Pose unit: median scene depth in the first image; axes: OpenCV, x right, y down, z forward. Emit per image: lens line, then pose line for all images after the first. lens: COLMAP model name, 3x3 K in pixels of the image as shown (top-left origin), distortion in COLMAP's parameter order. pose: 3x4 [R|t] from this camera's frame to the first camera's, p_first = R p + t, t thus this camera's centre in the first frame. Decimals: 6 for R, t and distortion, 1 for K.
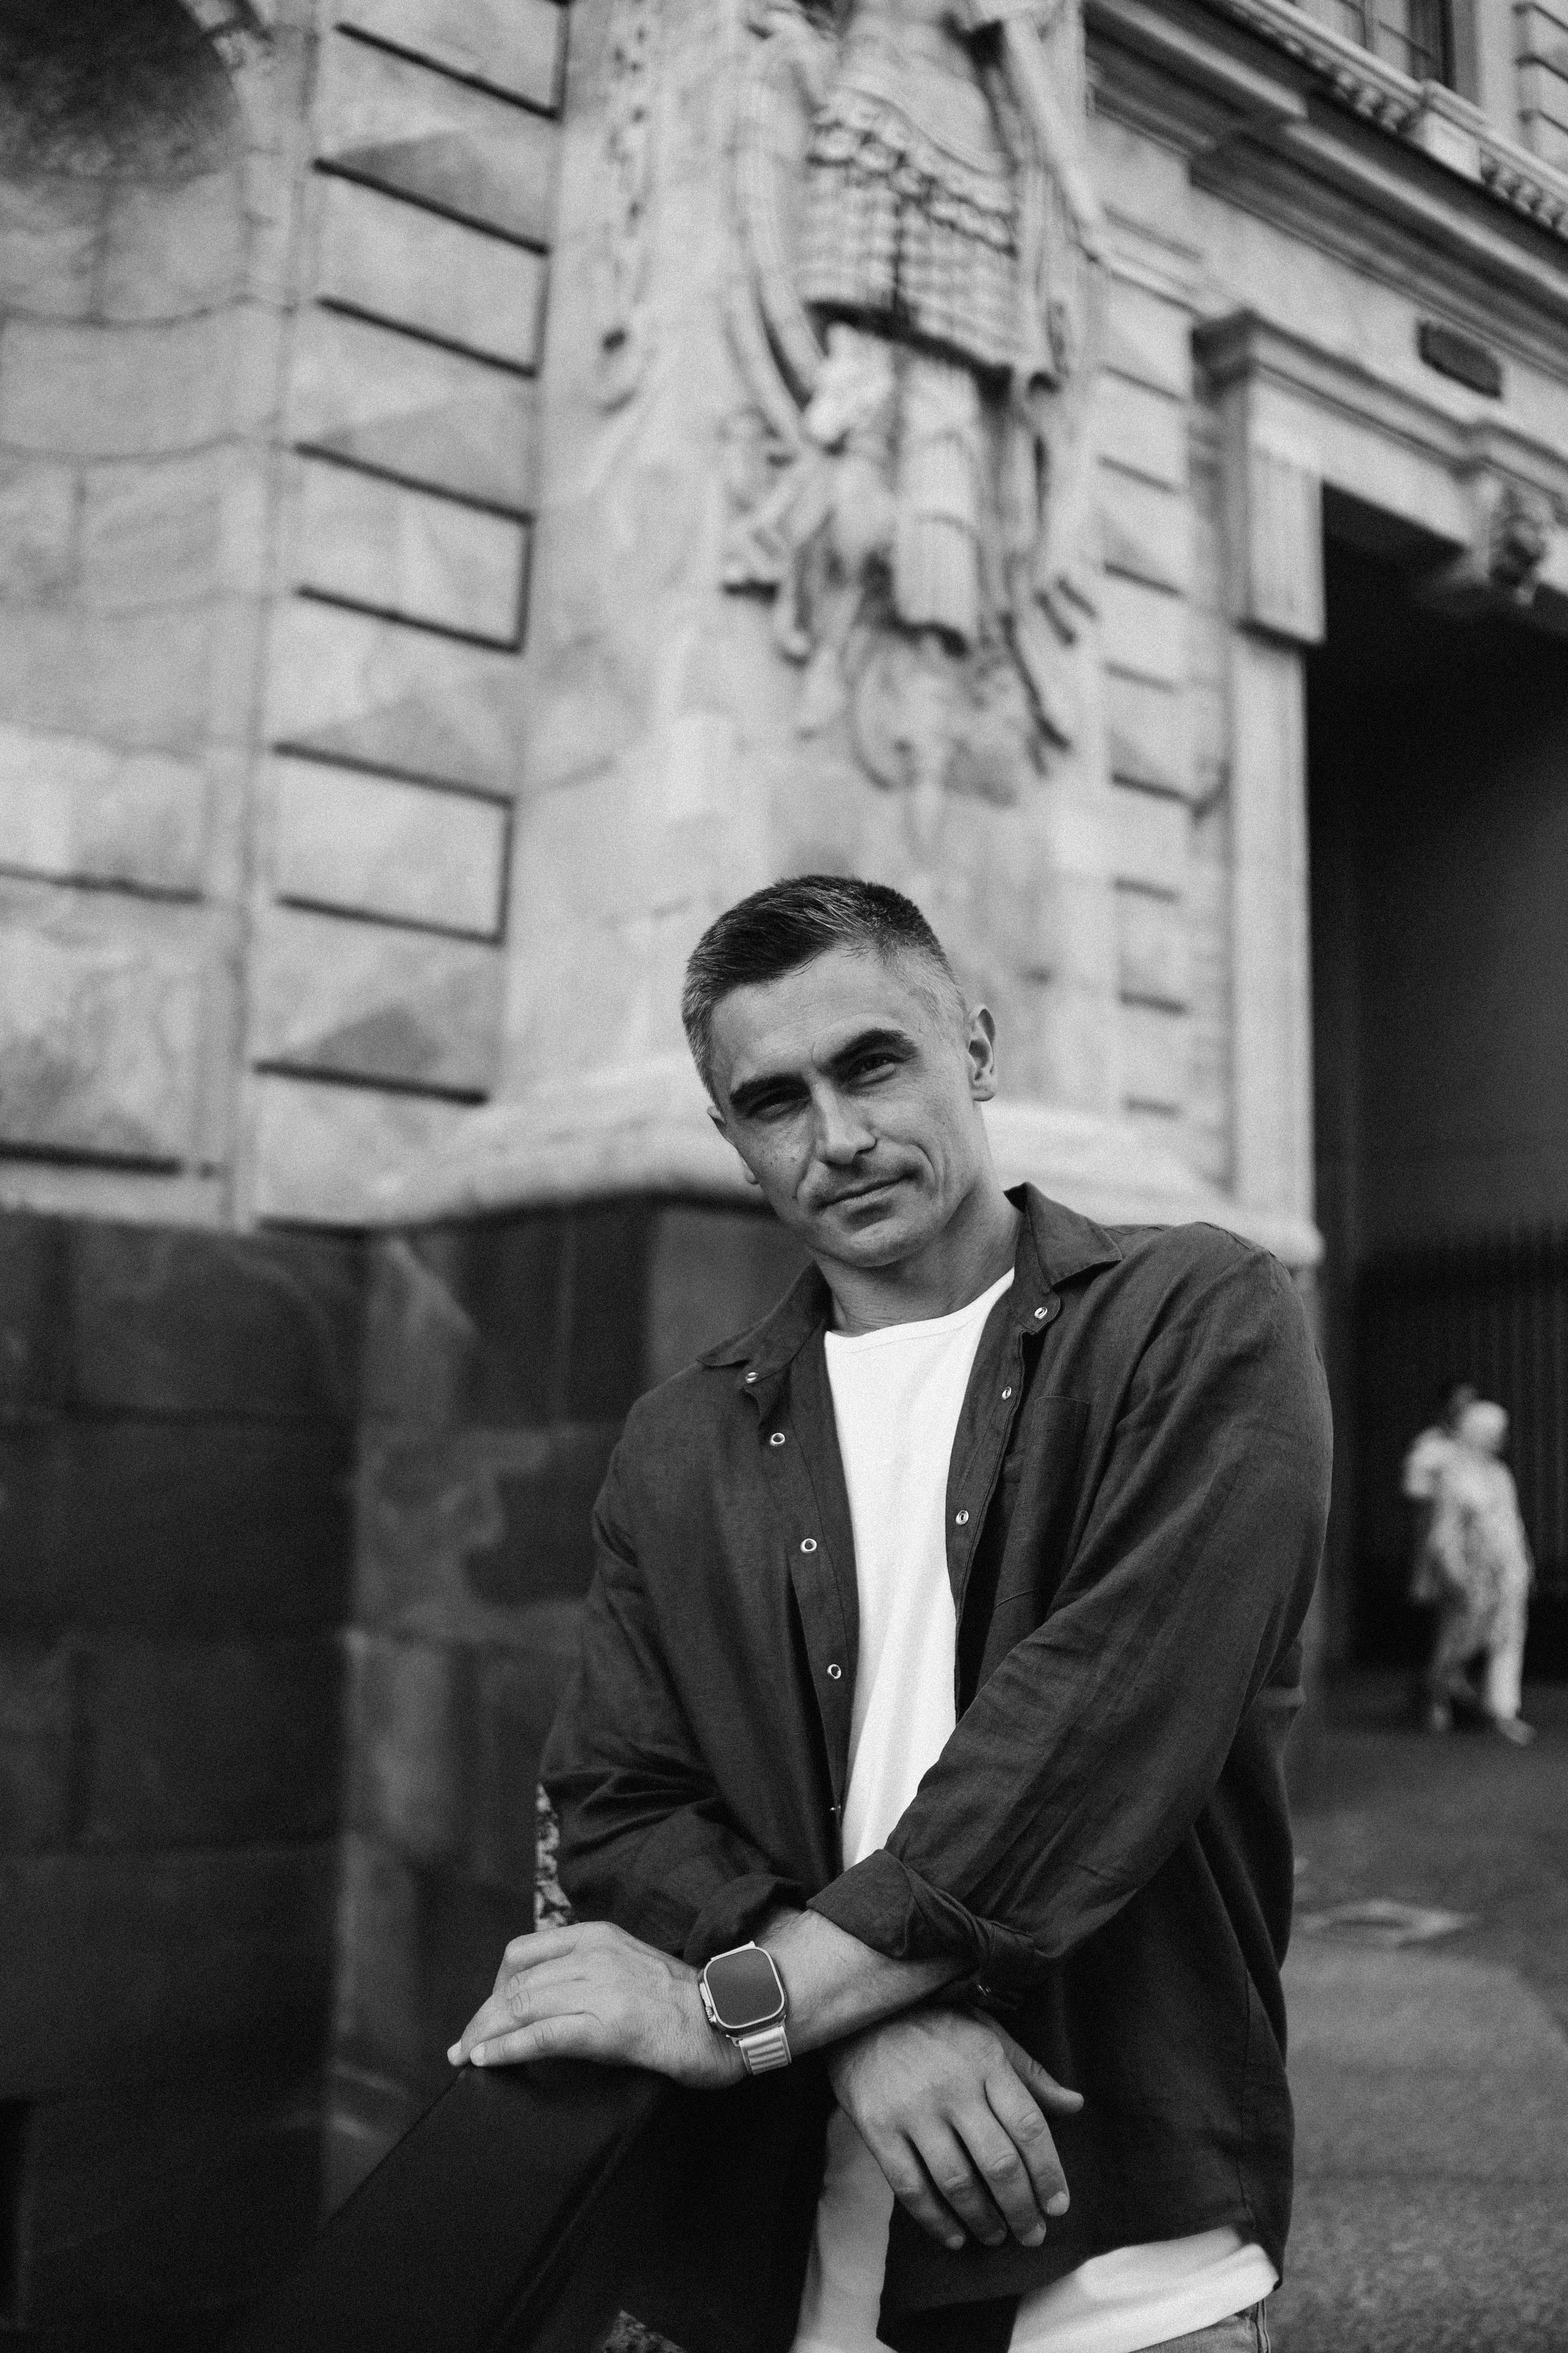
lens RADIAL K [[2571.3, 0, 832.7], [0, 2571.3, 1105.5], [0, 0, 1]] dist [-0.139775, 0.064230]
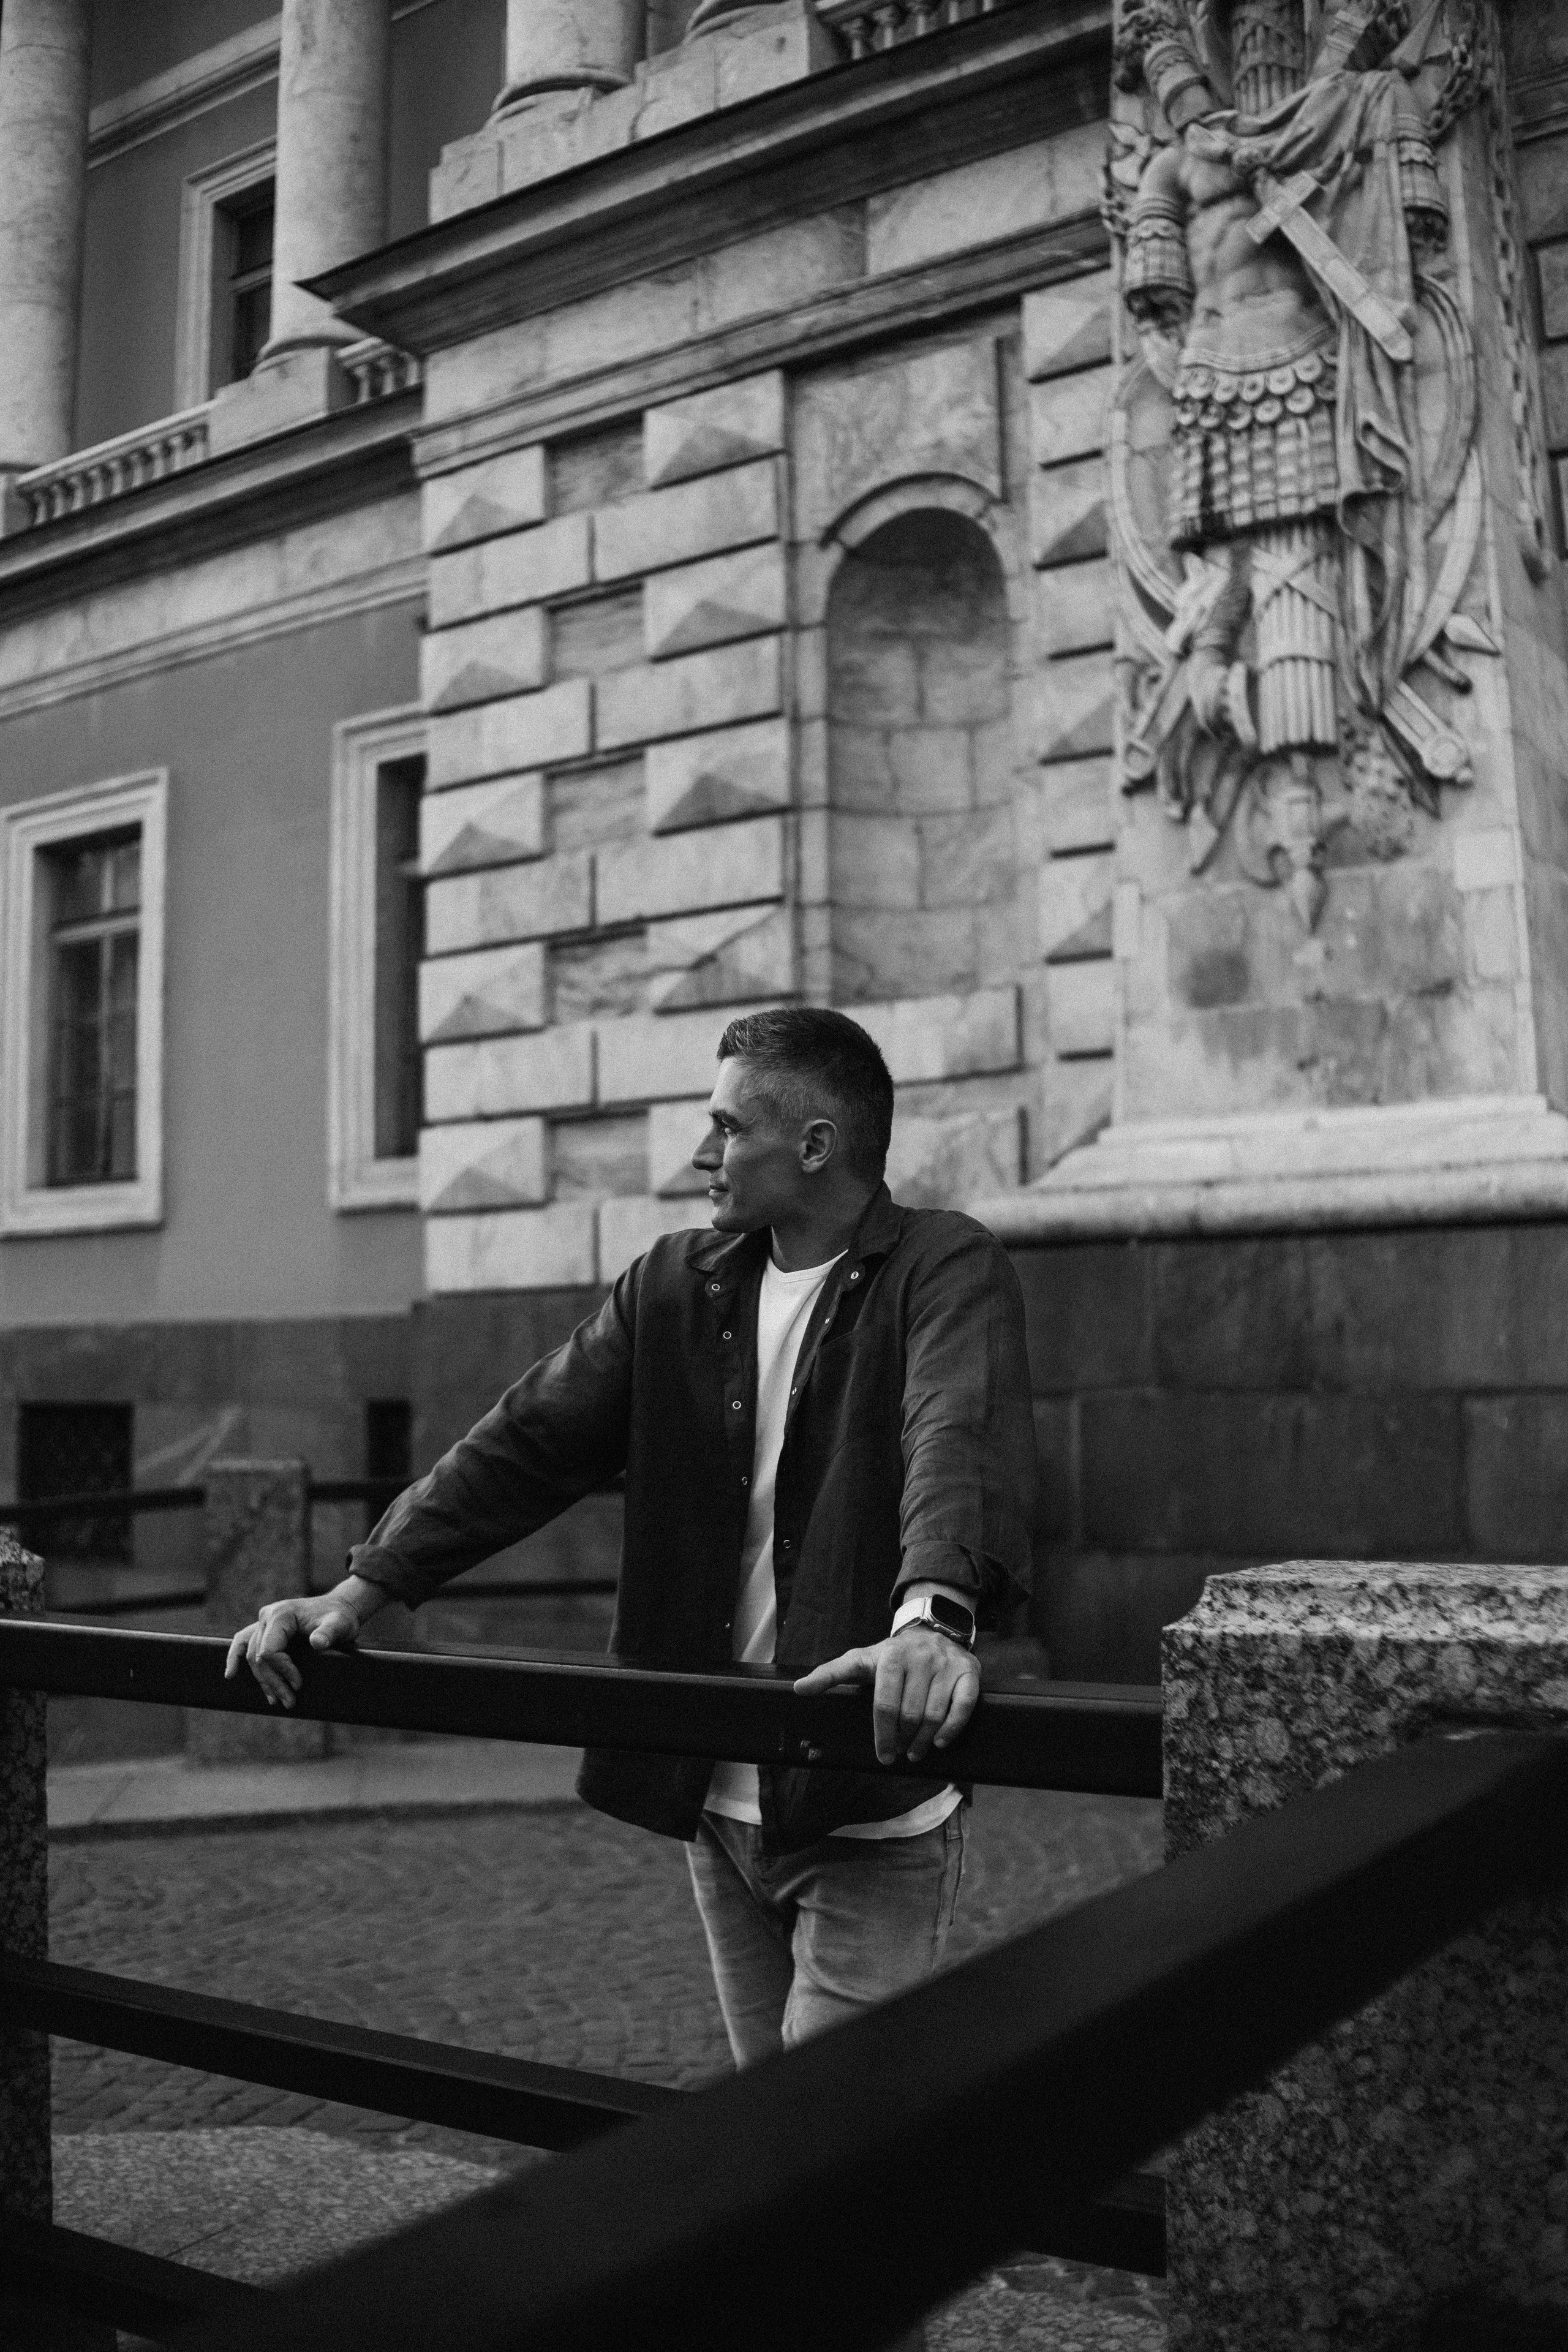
lens RADIAL K [[2320.5, 0, 784.0], [0, 2320.5, 1176.0], [0, 0, 1]] dist [-0.149898, 0.095170]
pose [[0.251319, -0.112765, -0.961313, 1.022784], [0.171702, 0.982632, -0.070377, 0.058128], [0.952553, -0.147373, 0.266316, 0.414653]]
